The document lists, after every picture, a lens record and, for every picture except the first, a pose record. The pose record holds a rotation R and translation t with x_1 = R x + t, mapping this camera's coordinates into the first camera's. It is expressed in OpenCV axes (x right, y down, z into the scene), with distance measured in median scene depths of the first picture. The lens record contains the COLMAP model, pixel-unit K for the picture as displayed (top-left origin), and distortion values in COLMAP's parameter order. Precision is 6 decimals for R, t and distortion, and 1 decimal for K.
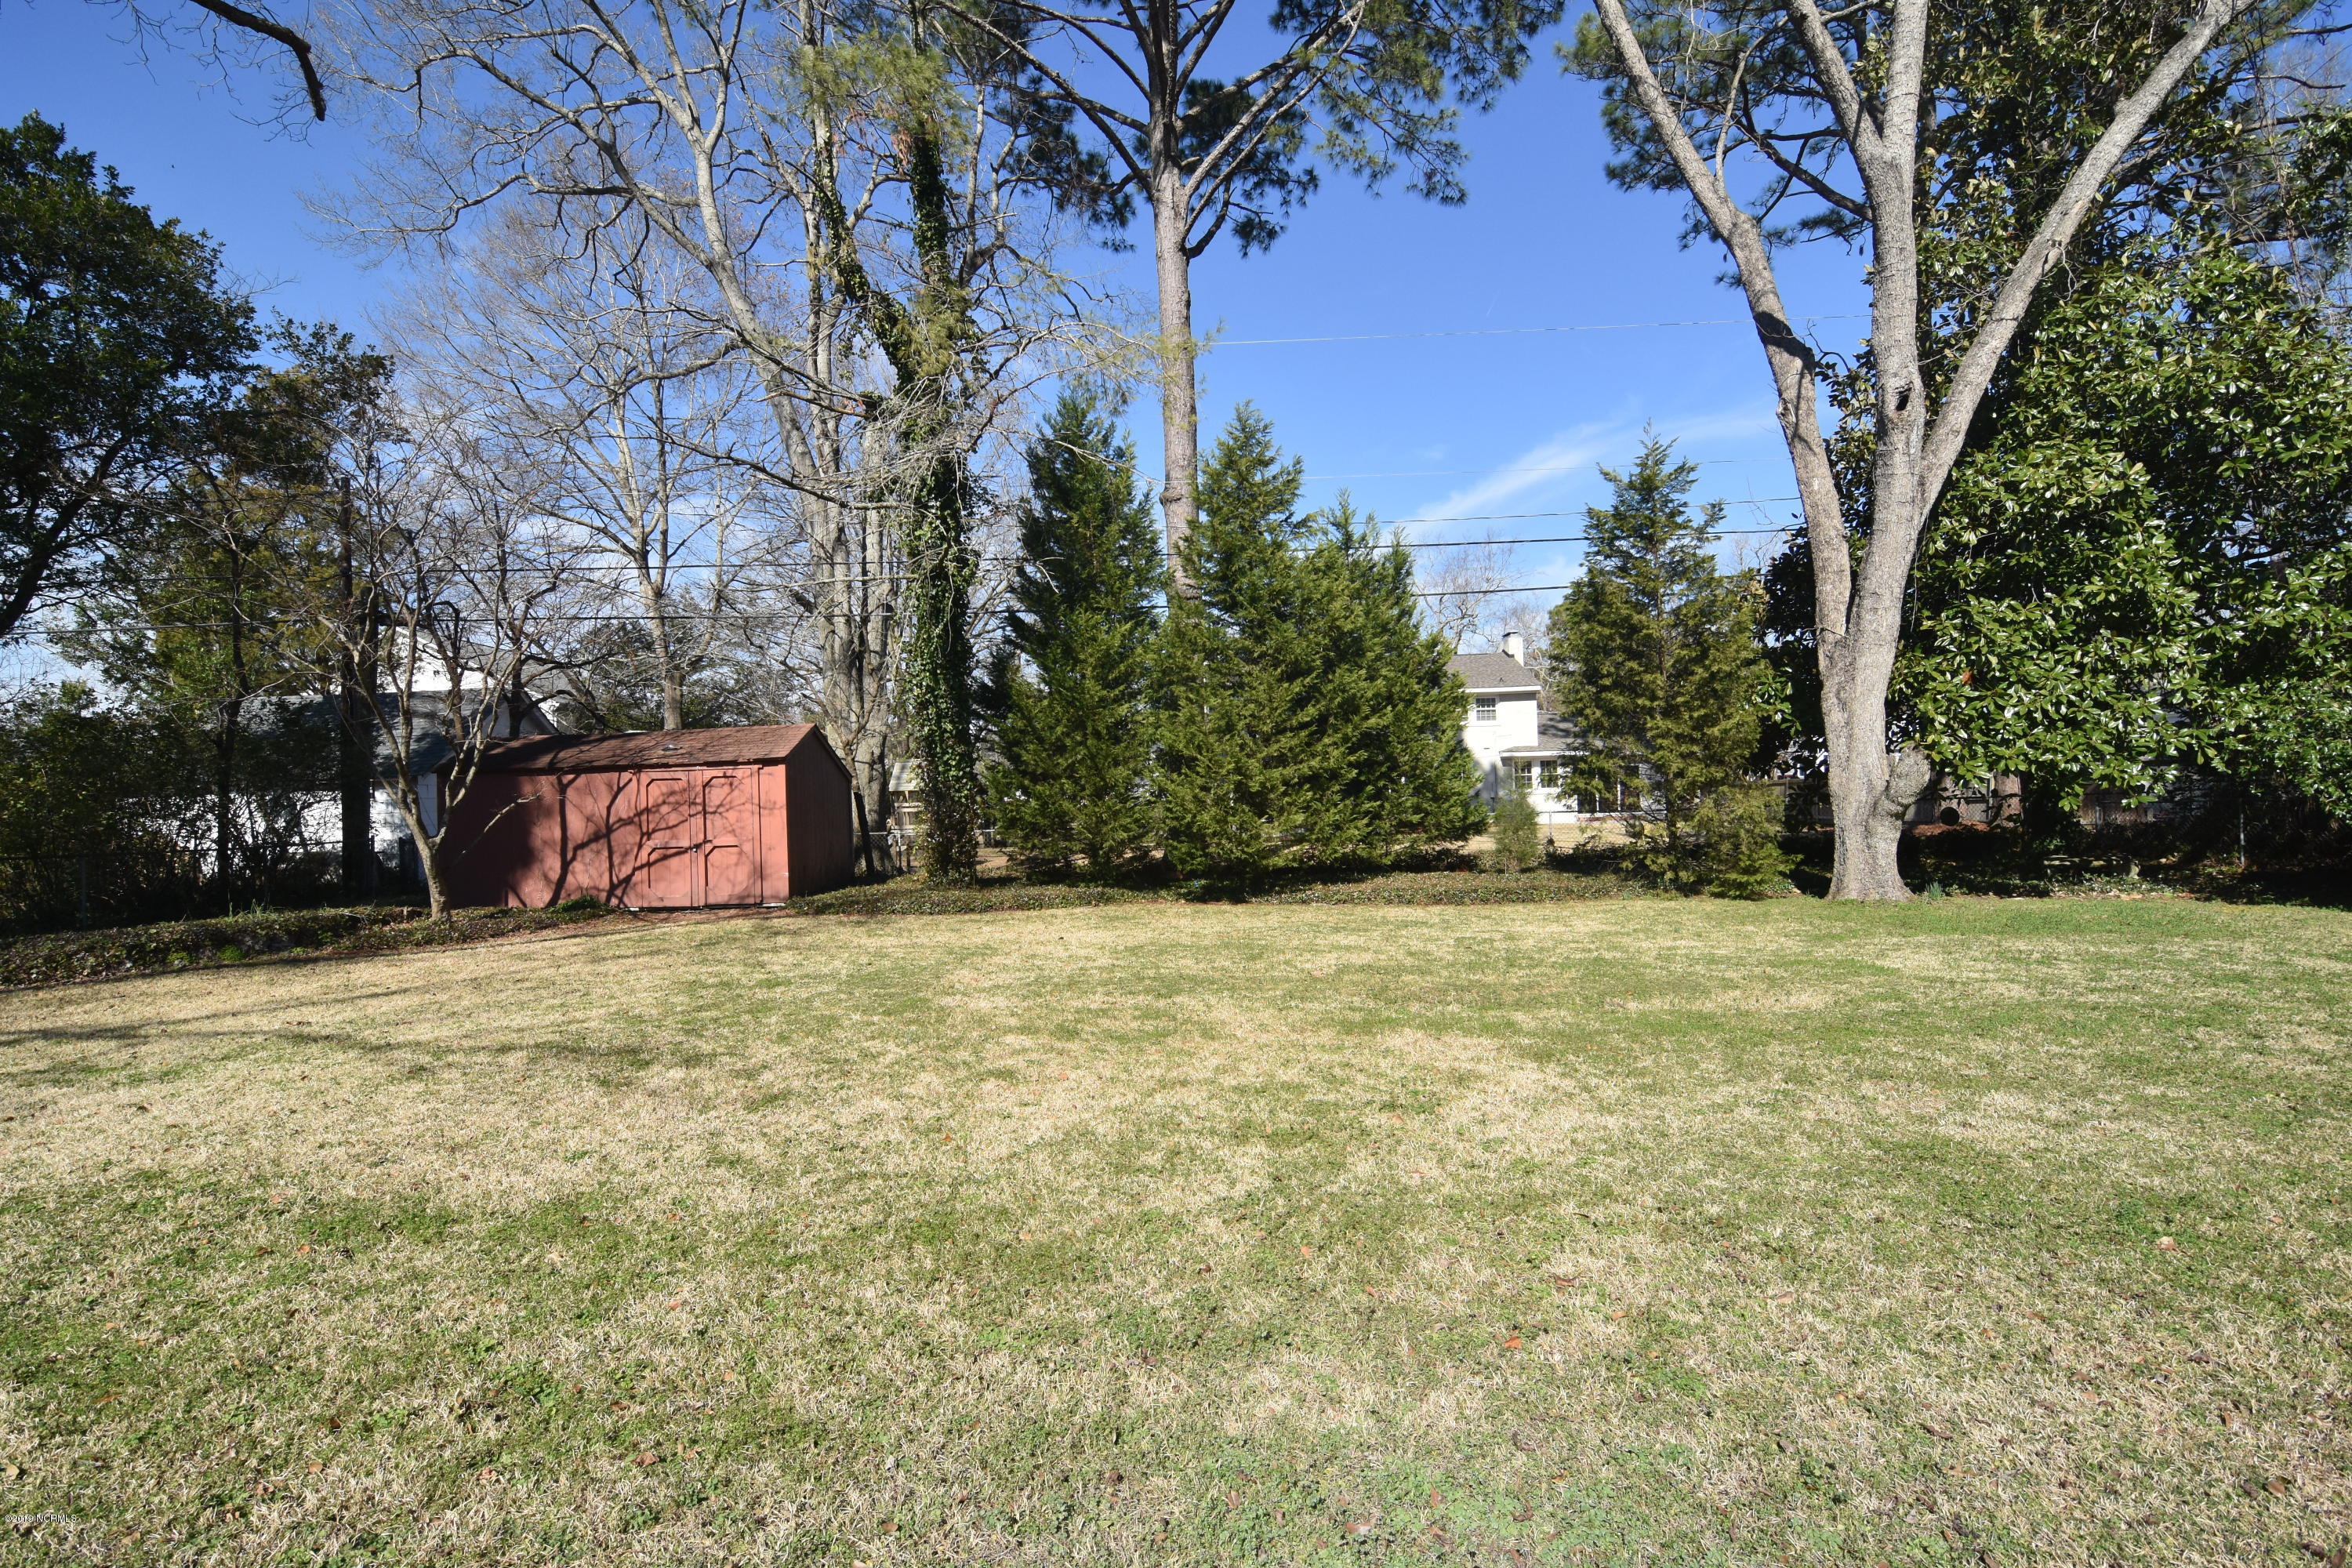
lens RADIAL K [[1129.3, 0, 1182.6], [0, 1129.3, 788.0], [0, 0, 1]] dist [-0.009350, -0.010215]
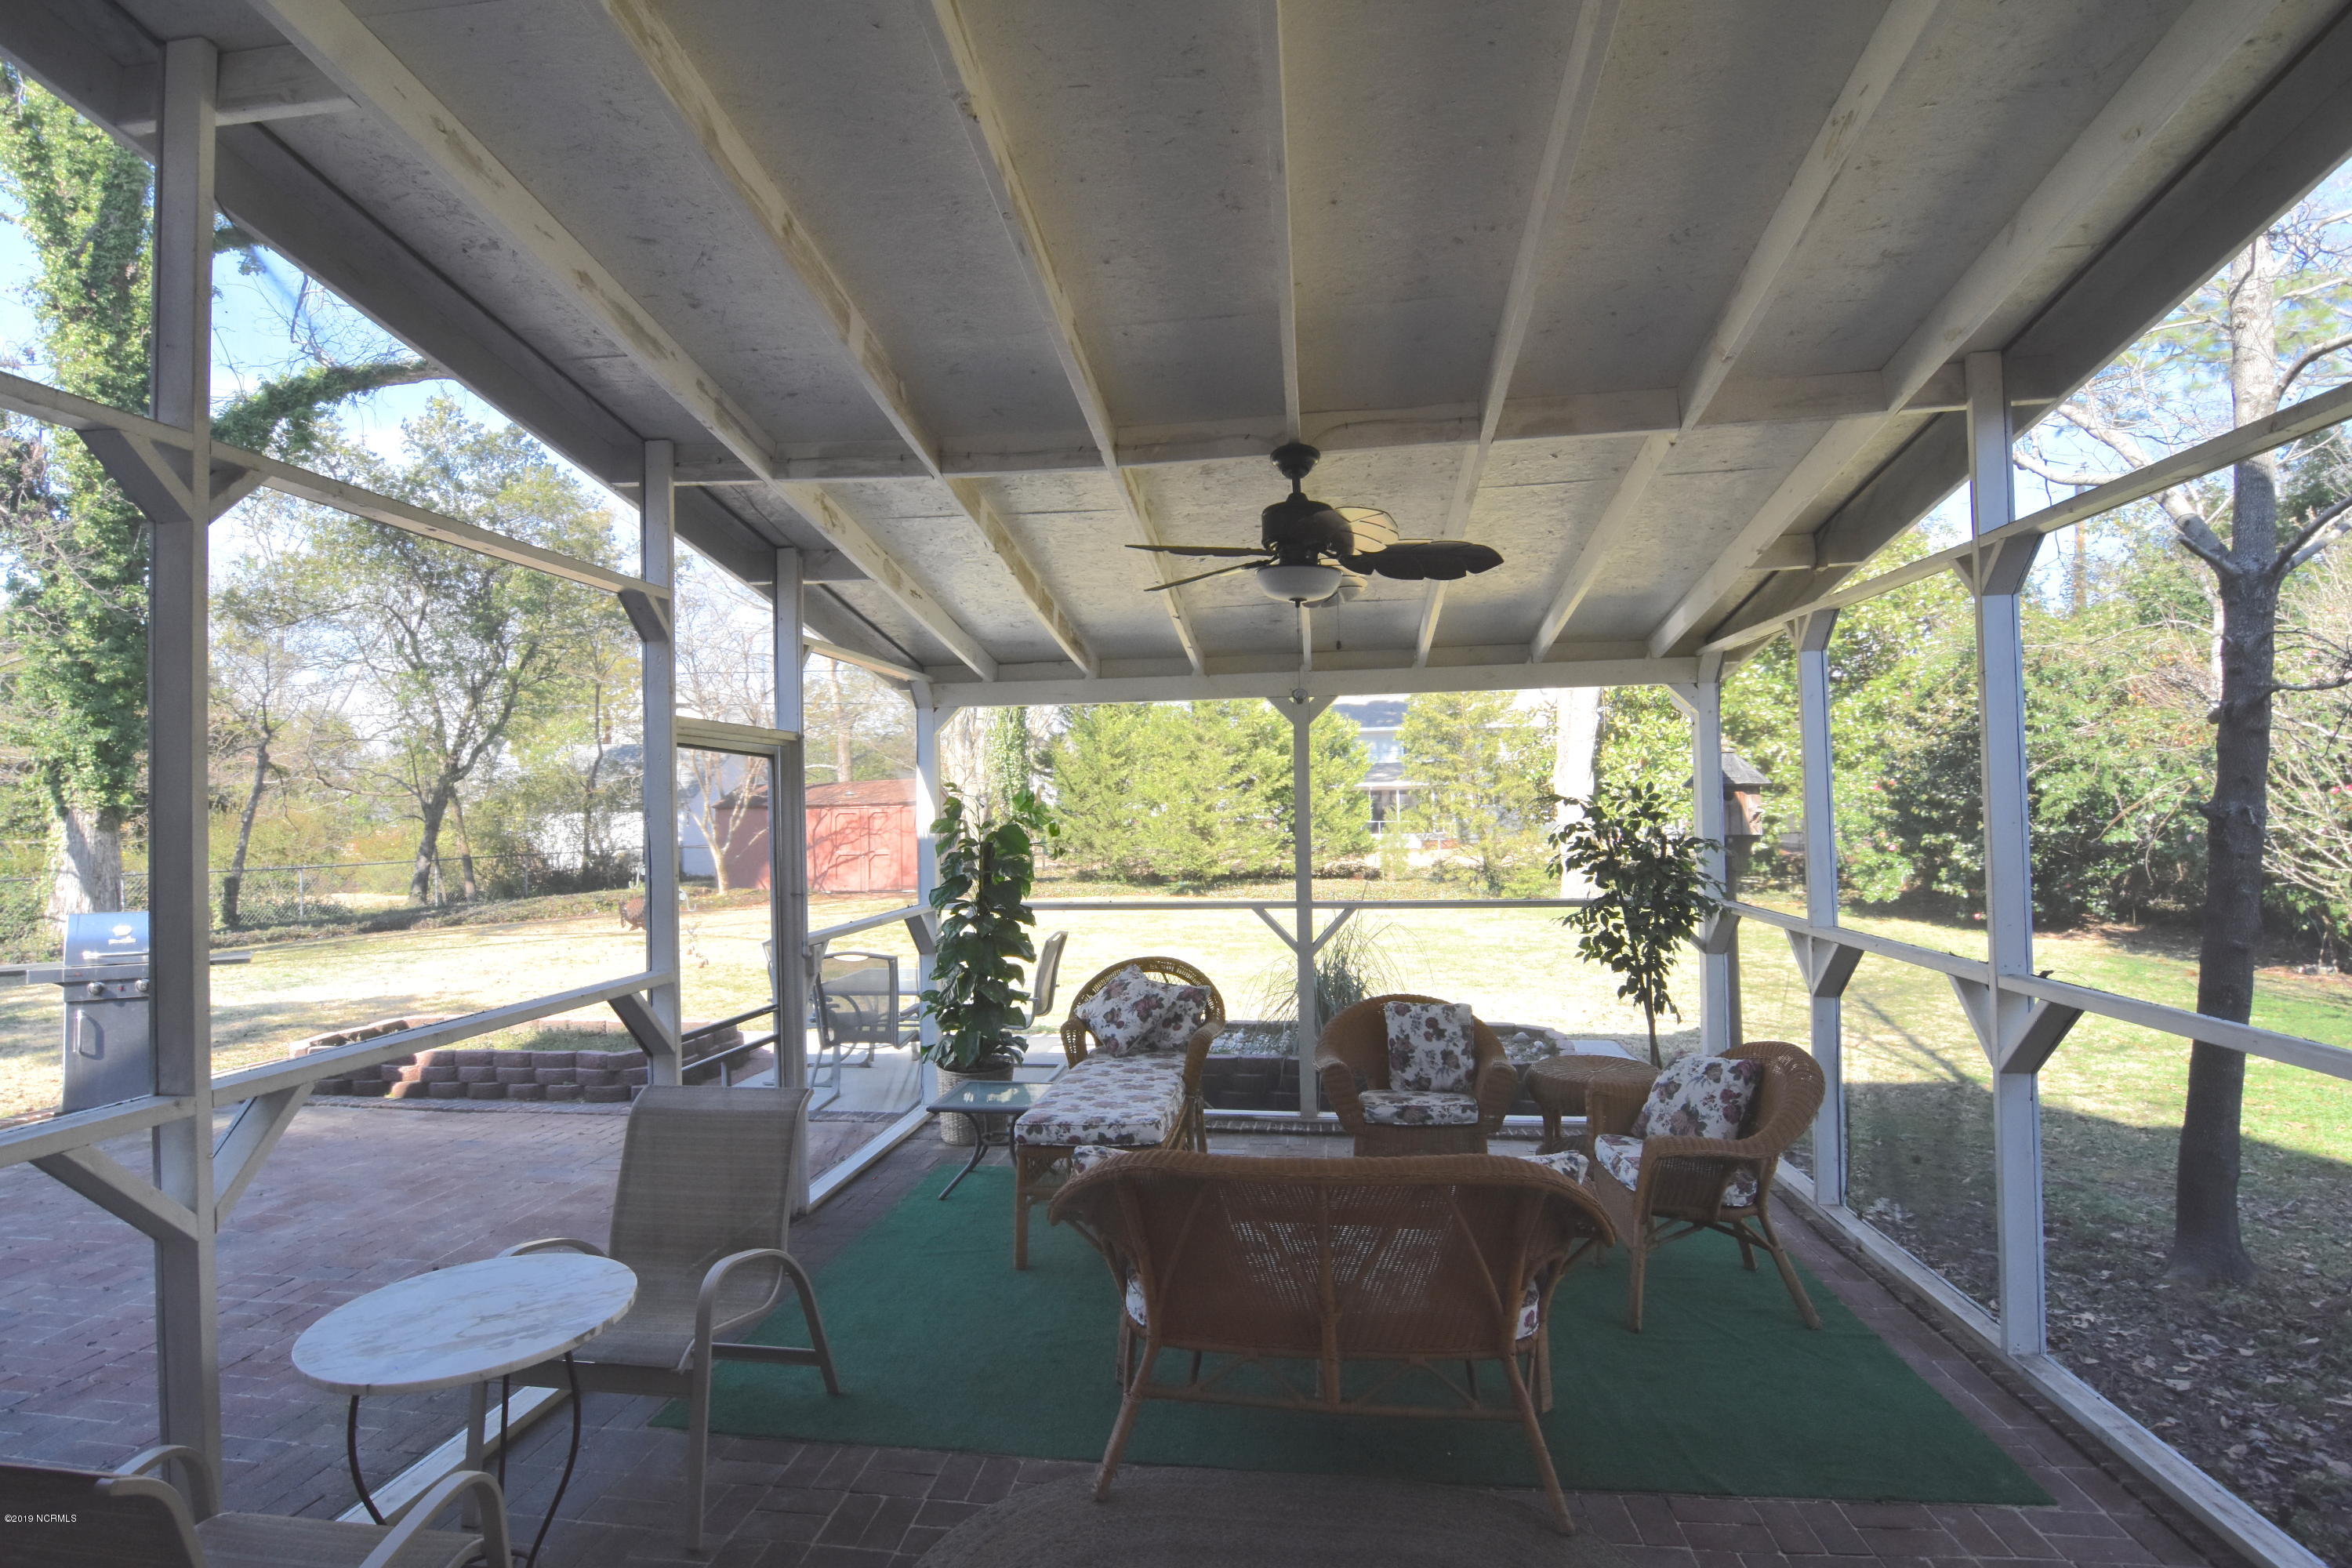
lens RADIAL K [[1129.3, 0, 1158.8], [0, 1129.3, 778.6], [0, 0, 1]] dist [-0.009350, -0.010215]
pose [[0.990697, 0.008192, -0.135839, 0.215108], [-0.009721, 0.999897, -0.010597, -0.045720], [0.135738, 0.011819, 0.990674, -0.571355]]
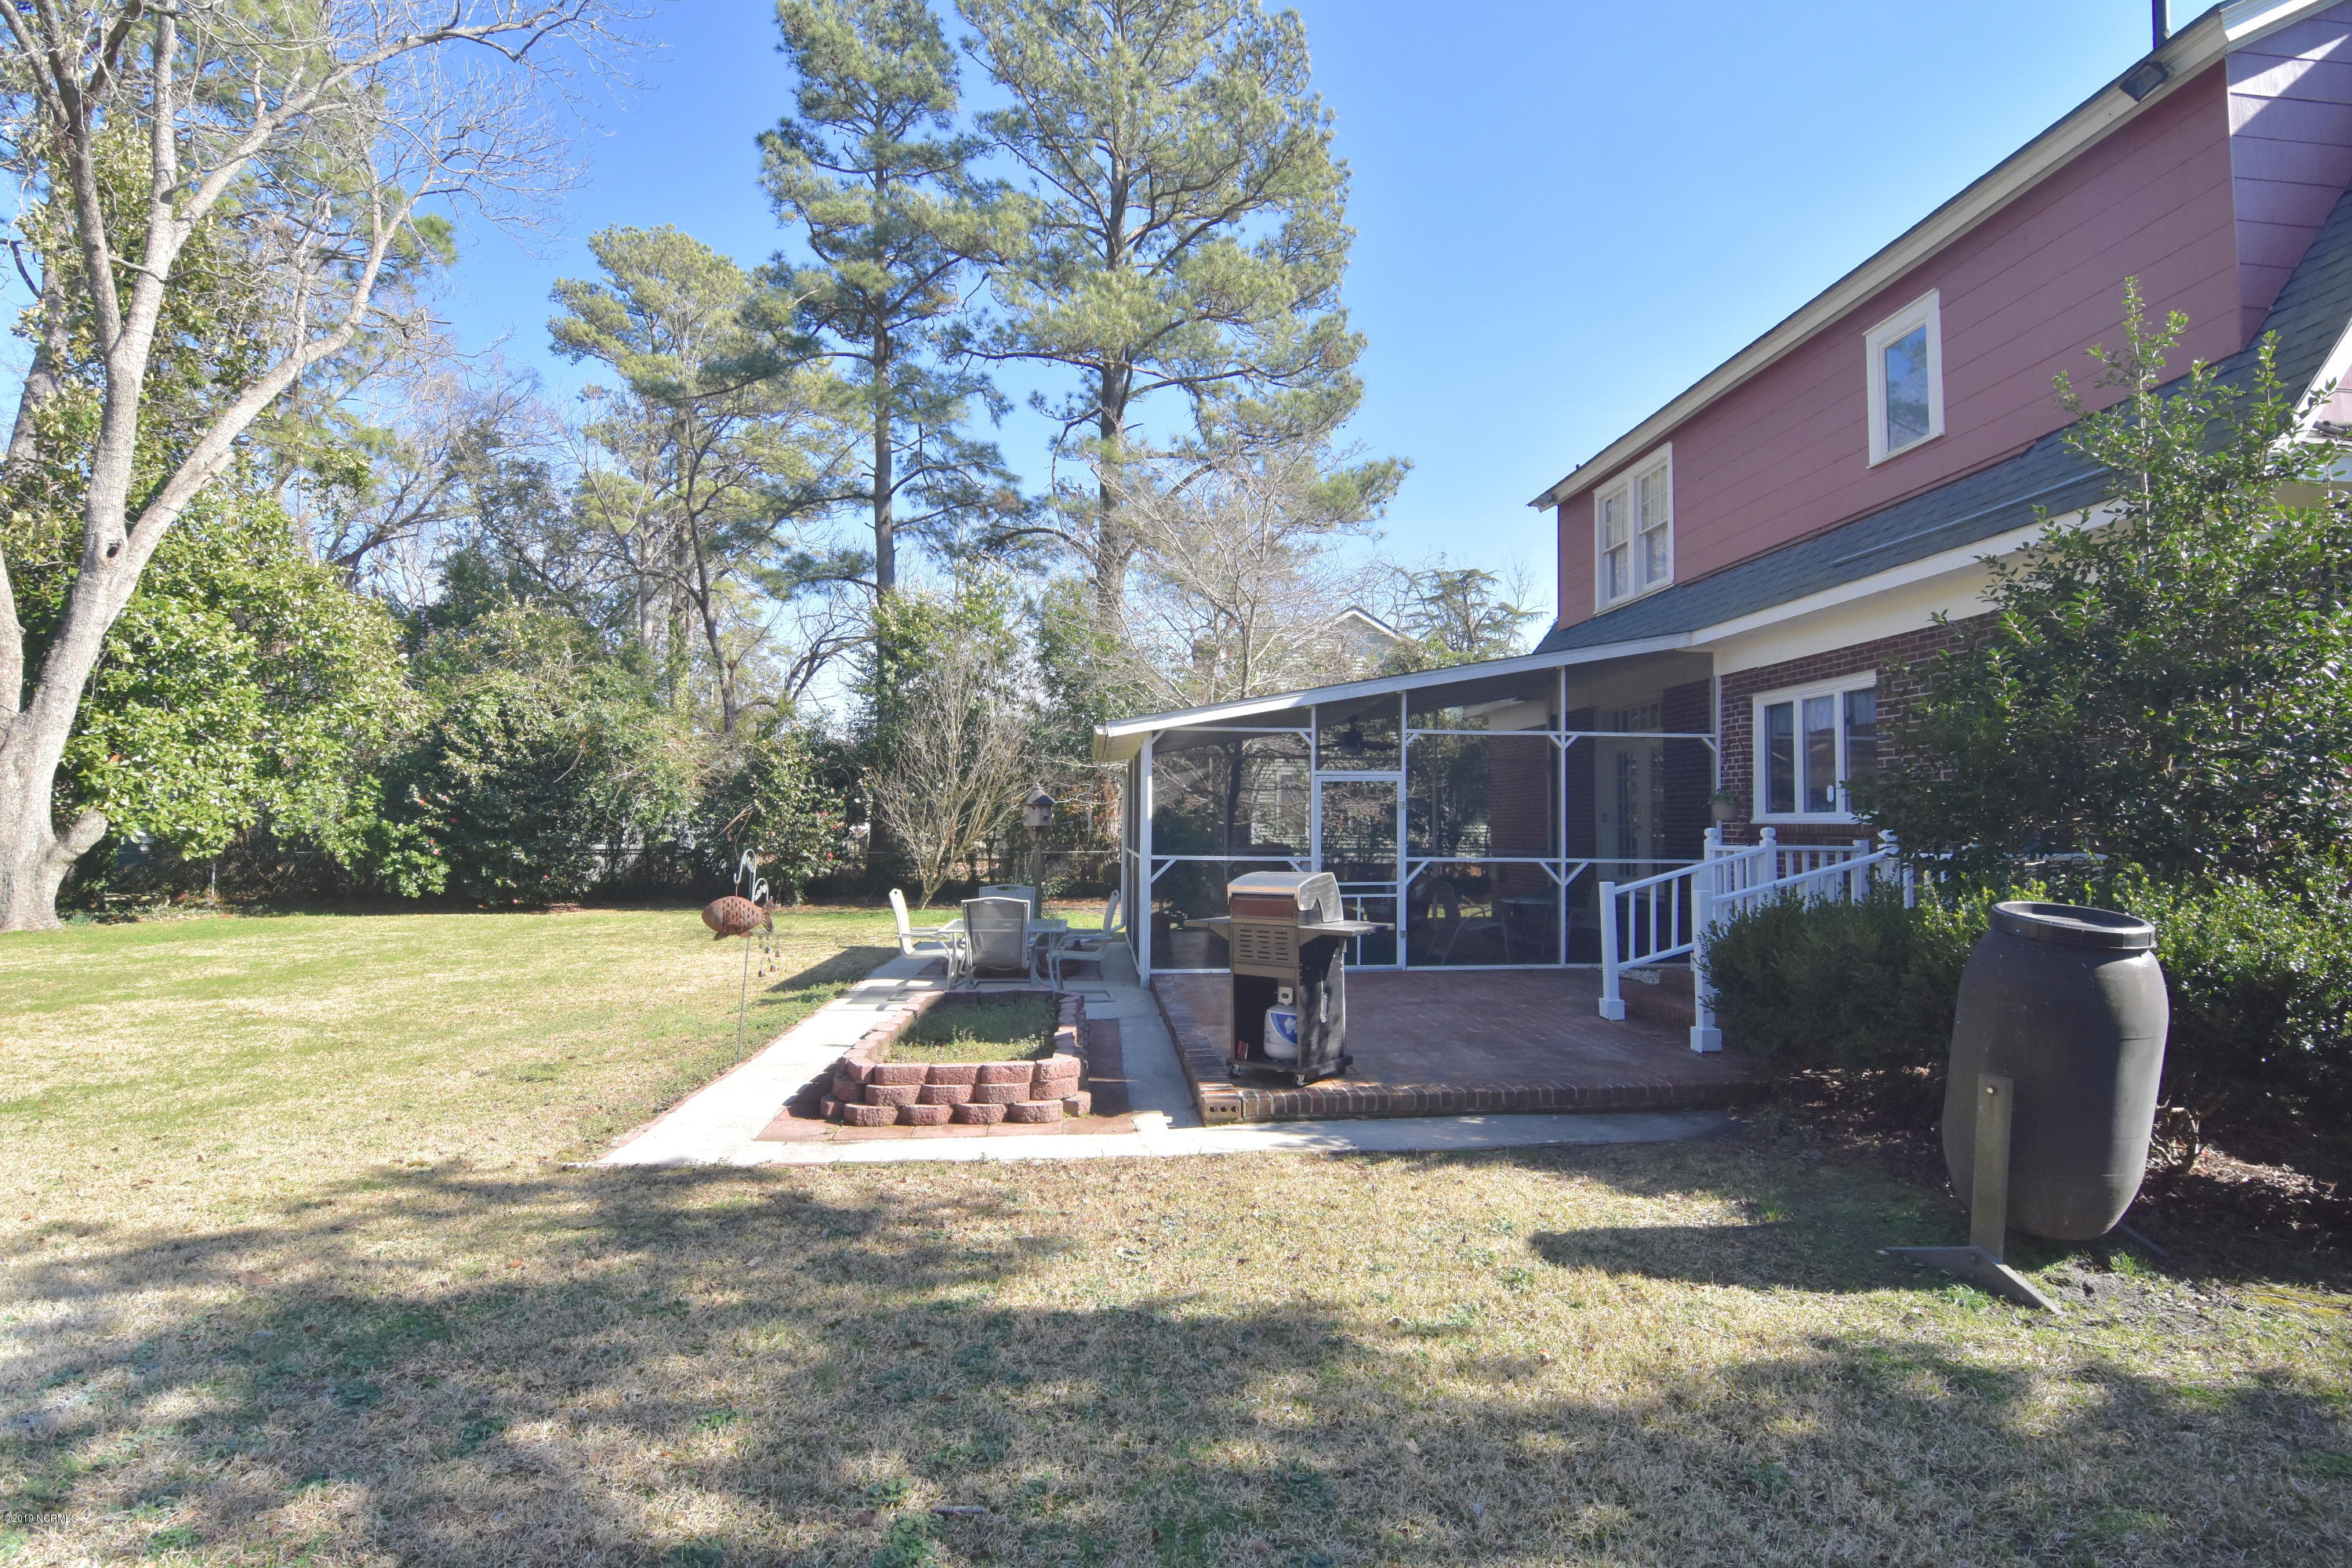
lens RADIAL K [[1129.3, 0, 1159.8], [0, 1129.3, 783.1], [0, 0, 1]] dist [-0.009350, -0.010215]
pose [[-0.069538, 0.069762, 0.995137, -0.634920], [-0.019706, 0.997261, -0.071288, 0.000469], [-0.997385, -0.024568, -0.067973, -0.140693]]
